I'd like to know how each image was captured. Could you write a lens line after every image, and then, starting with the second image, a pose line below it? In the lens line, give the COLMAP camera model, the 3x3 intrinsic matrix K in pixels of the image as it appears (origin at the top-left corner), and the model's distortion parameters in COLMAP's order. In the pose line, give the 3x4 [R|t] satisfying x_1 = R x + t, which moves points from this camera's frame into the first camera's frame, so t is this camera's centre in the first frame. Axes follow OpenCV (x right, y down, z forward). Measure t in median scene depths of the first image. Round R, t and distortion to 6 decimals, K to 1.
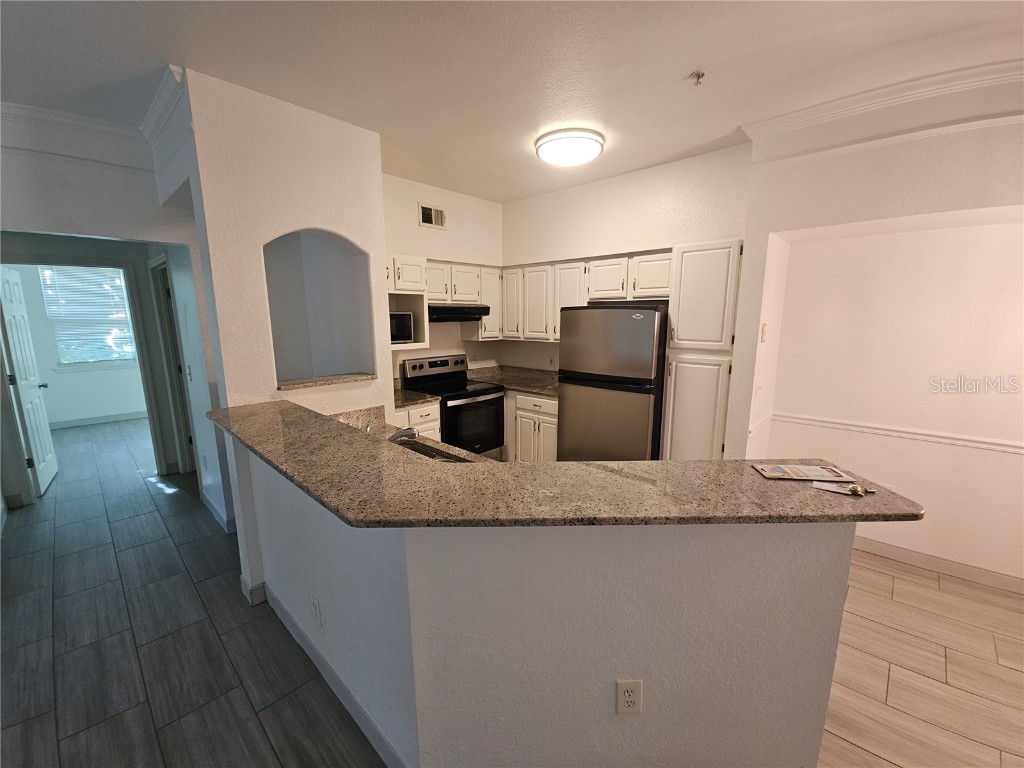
lens RADIAL K [[412.0, 0, 512.0], [0, 412.0, 384.0], [0, 0, 1]] dist [0.000814, -0.011242]
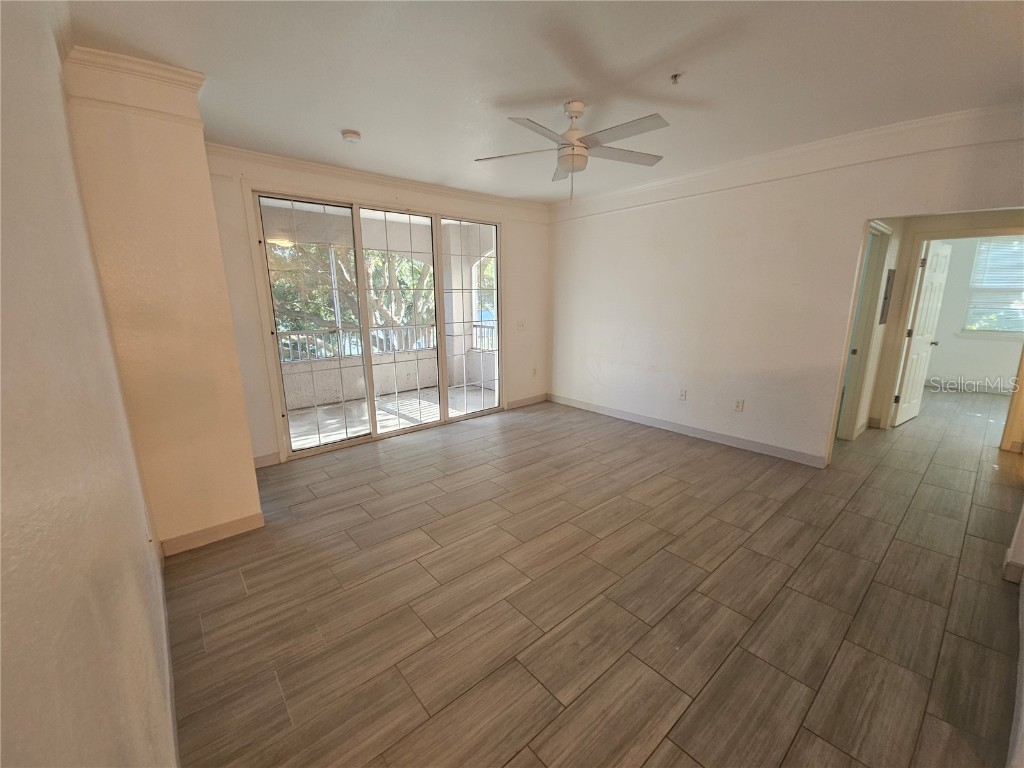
lens RADIAL K [[414.2, 0, 507.2], [0, 414.2, 388.5], [0, 0, 1]] dist [0.000989, -0.004733]
pose [[-0.130408, 0.235088, -0.963186, 0.261160], [-0.160997, 0.953567, 0.254538, 0.031310], [0.978301, 0.188264, -0.086504, -0.127932]]
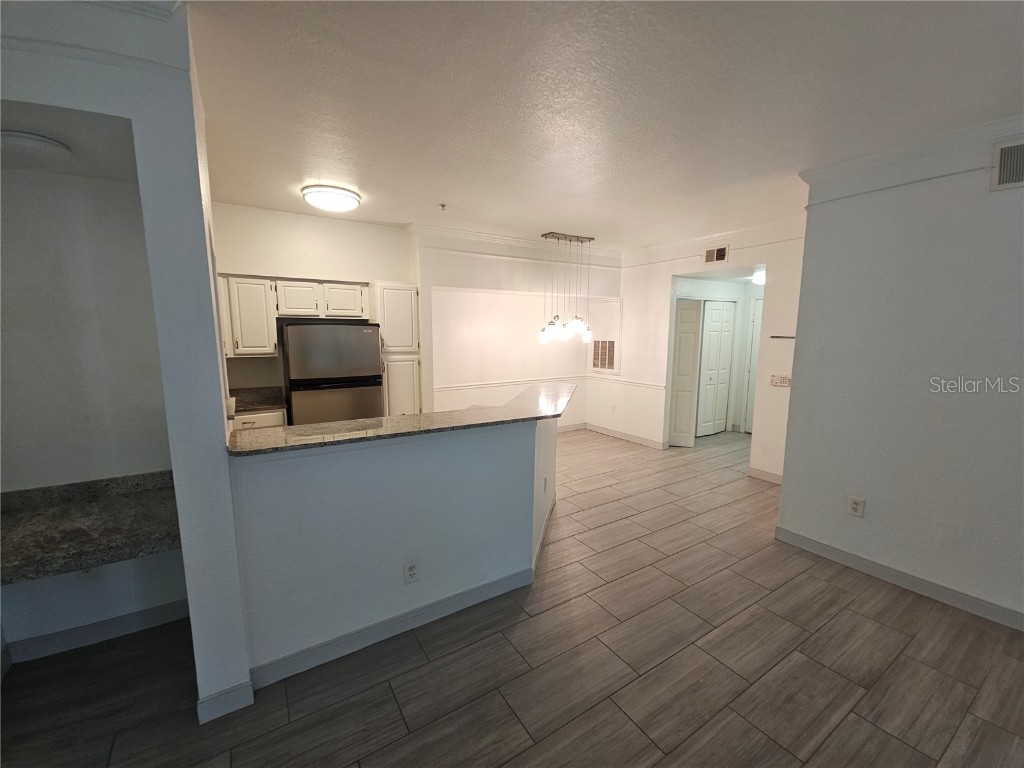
lens RADIAL K [[412.0, 0, 512.0], [0, 412.0, 384.0], [0, 0, 1]] dist [0.000814, -0.011242]
pose [[0.255949, -0.118285, 0.959426, -0.944414], [0.157042, 0.984390, 0.079468, -0.024282], [-0.953849, 0.130330, 0.270530, 0.200898]]
